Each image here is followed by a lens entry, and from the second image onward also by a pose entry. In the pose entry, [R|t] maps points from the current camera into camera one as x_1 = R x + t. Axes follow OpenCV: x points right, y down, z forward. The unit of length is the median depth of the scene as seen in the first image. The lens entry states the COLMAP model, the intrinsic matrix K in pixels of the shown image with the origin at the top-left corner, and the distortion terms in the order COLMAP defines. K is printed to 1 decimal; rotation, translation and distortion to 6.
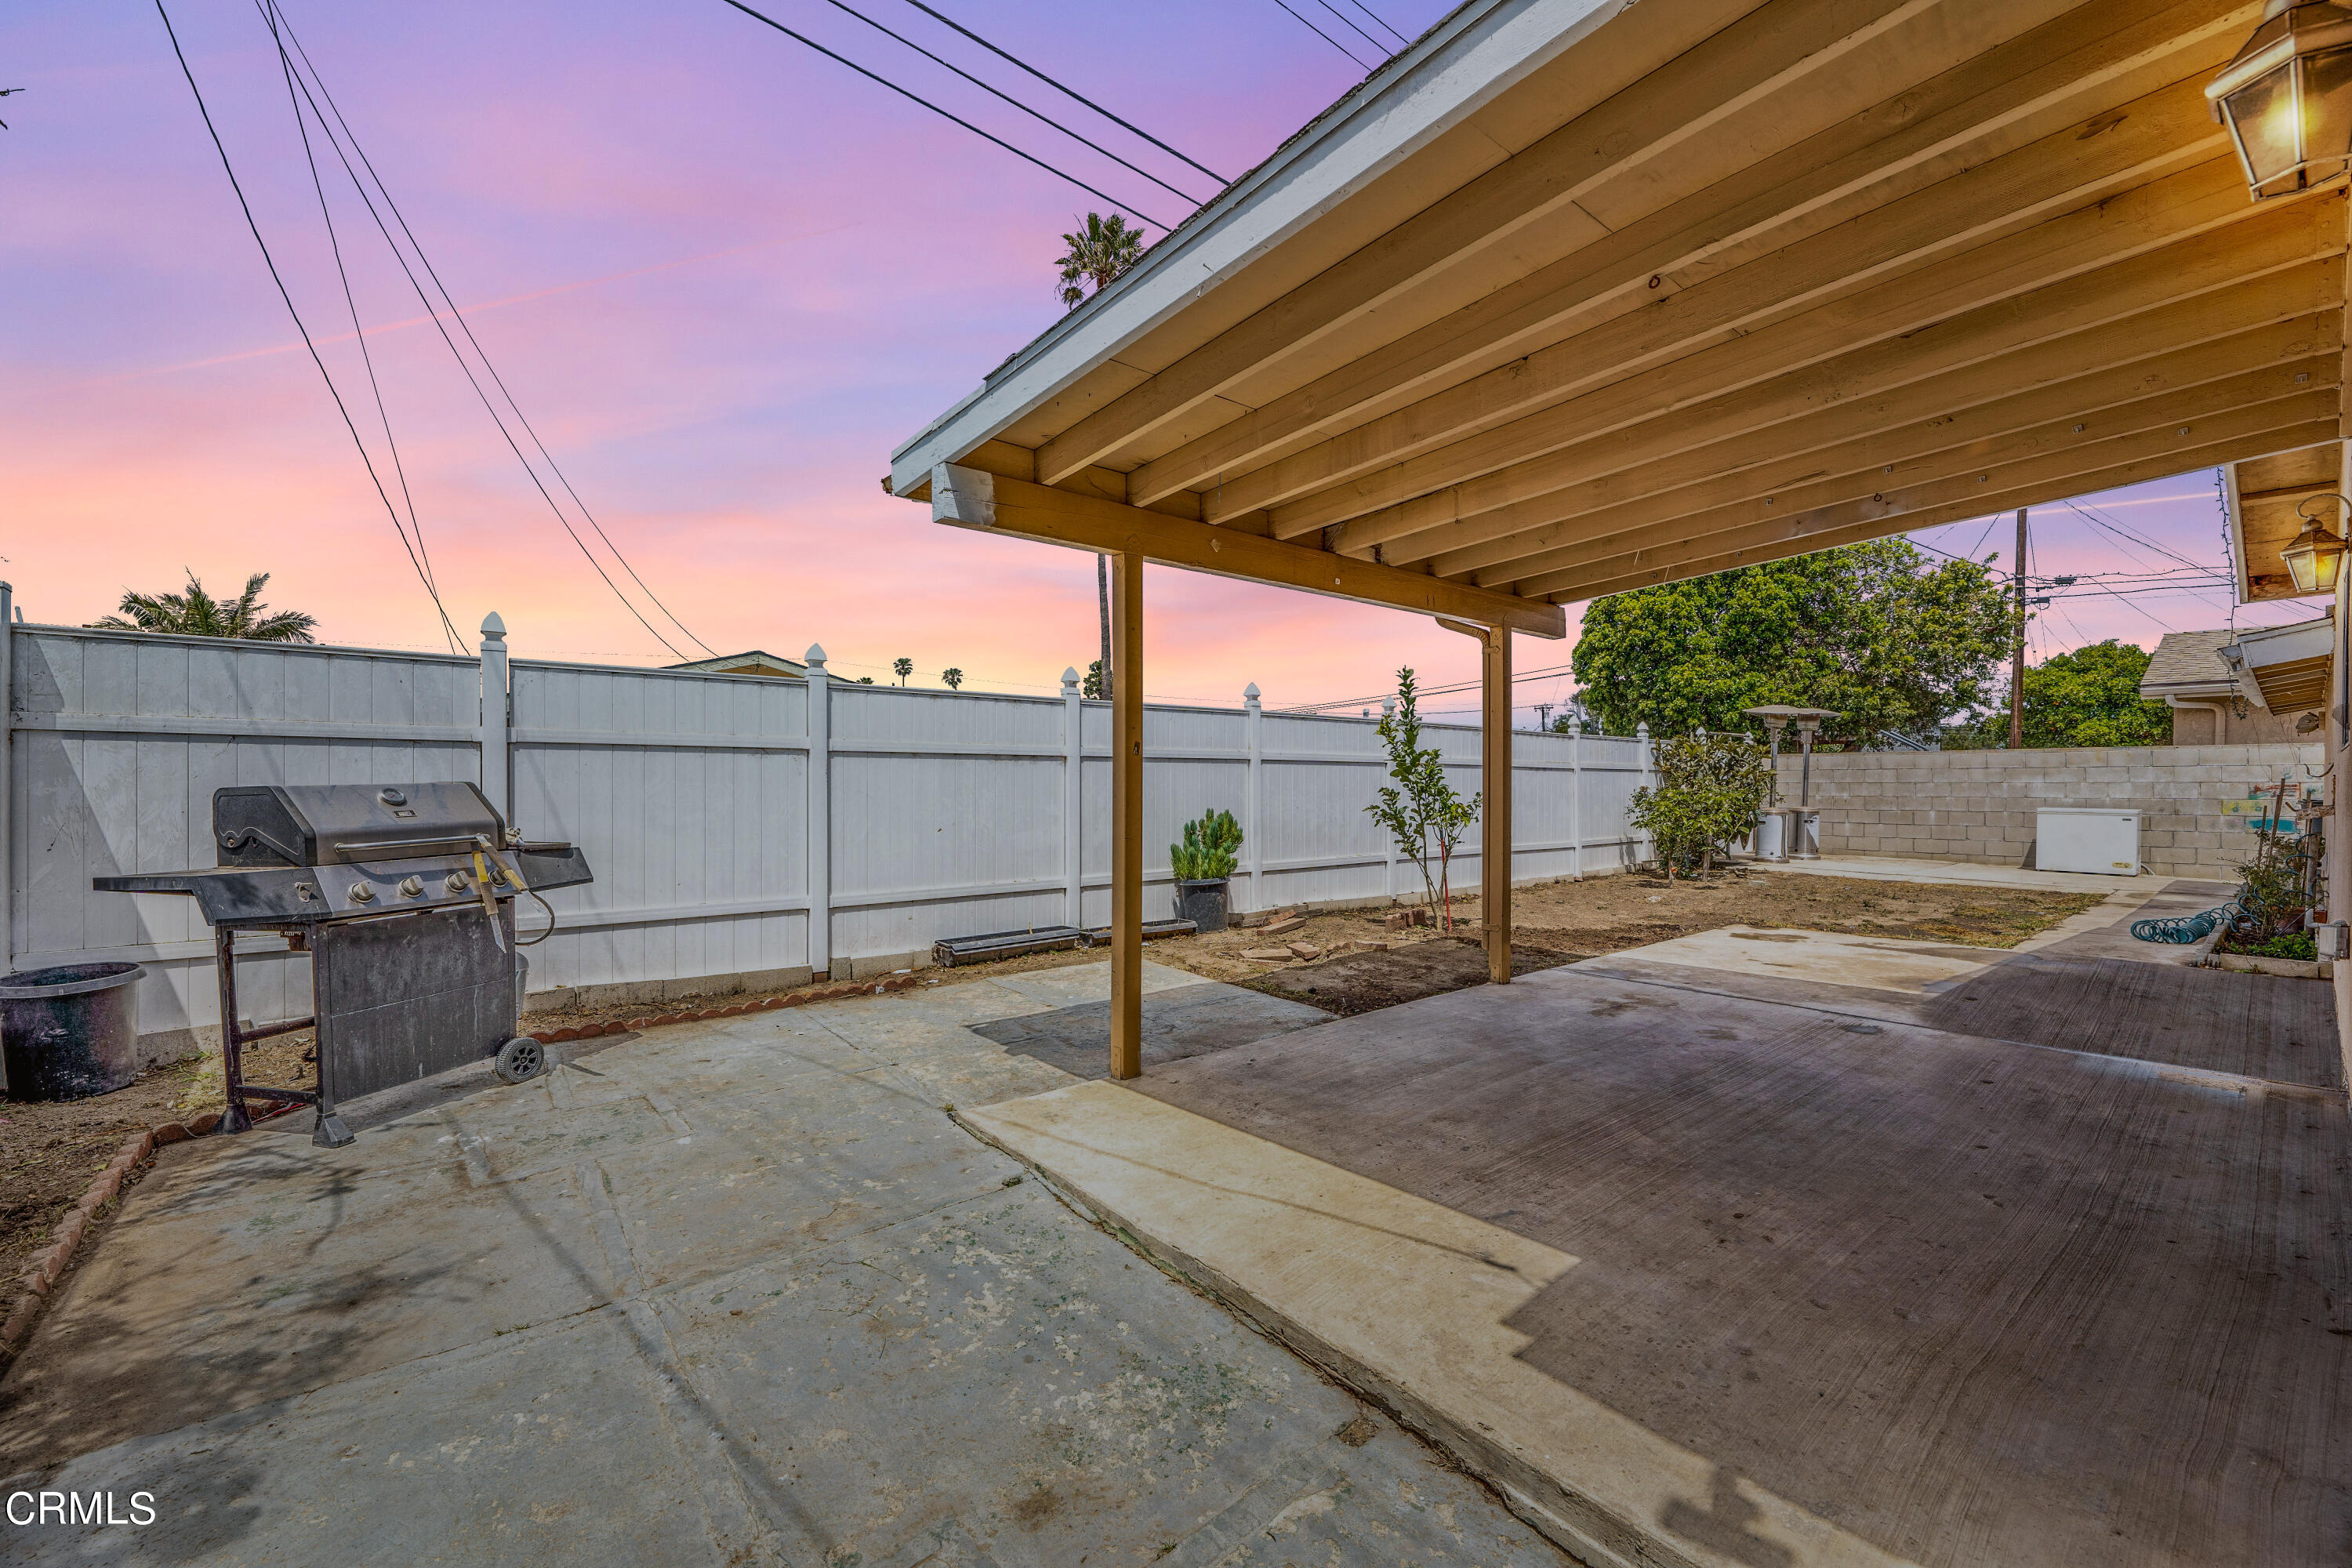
lens RADIAL K [[956.8, 0, 1179.6], [0, 956.8, 786.7], [0, 0, 1]] dist [-0.000342, -0.001050]
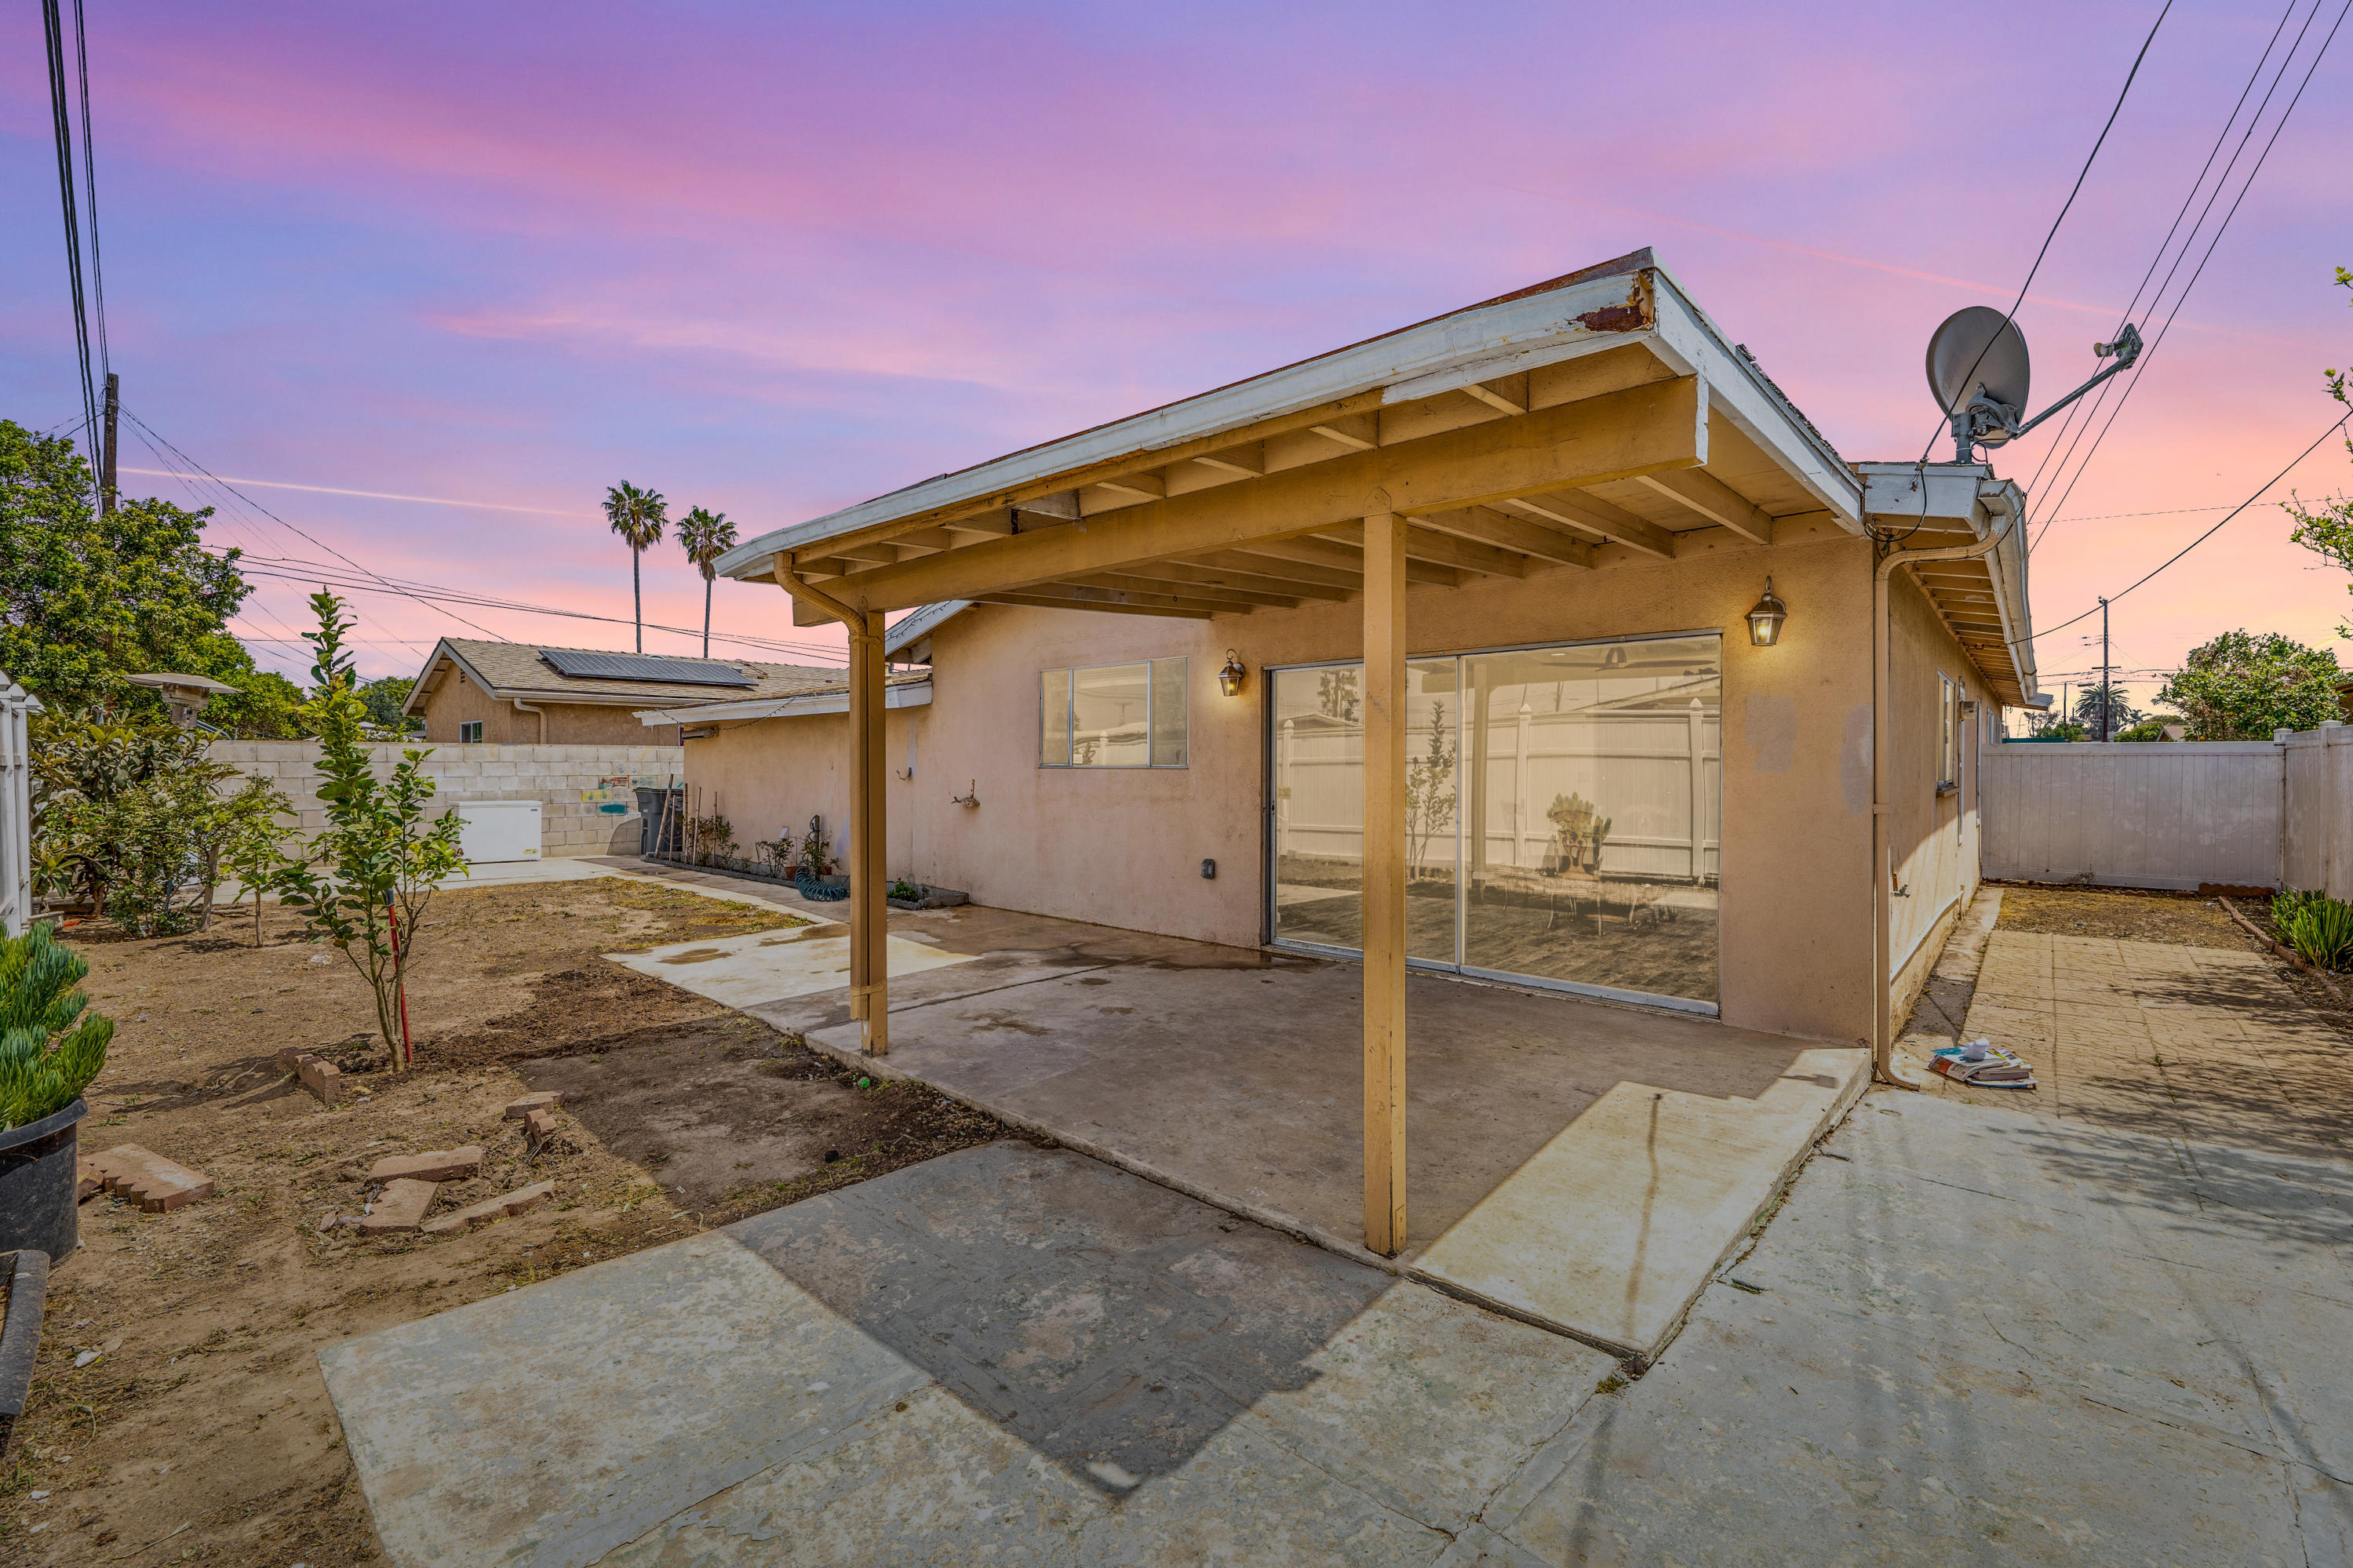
lens RADIAL K [[983.8, 0, 1182.1], [0, 983.8, 787.2], [0, 0, 1]] dist [0.000819, -0.003450]
pose [[-0.156568, -0.024768, 0.987357, -0.728514], [0.001491, 0.999678, 0.025313, -0.056931], [-0.987666, 0.005435, -0.156481, 1.228146]]
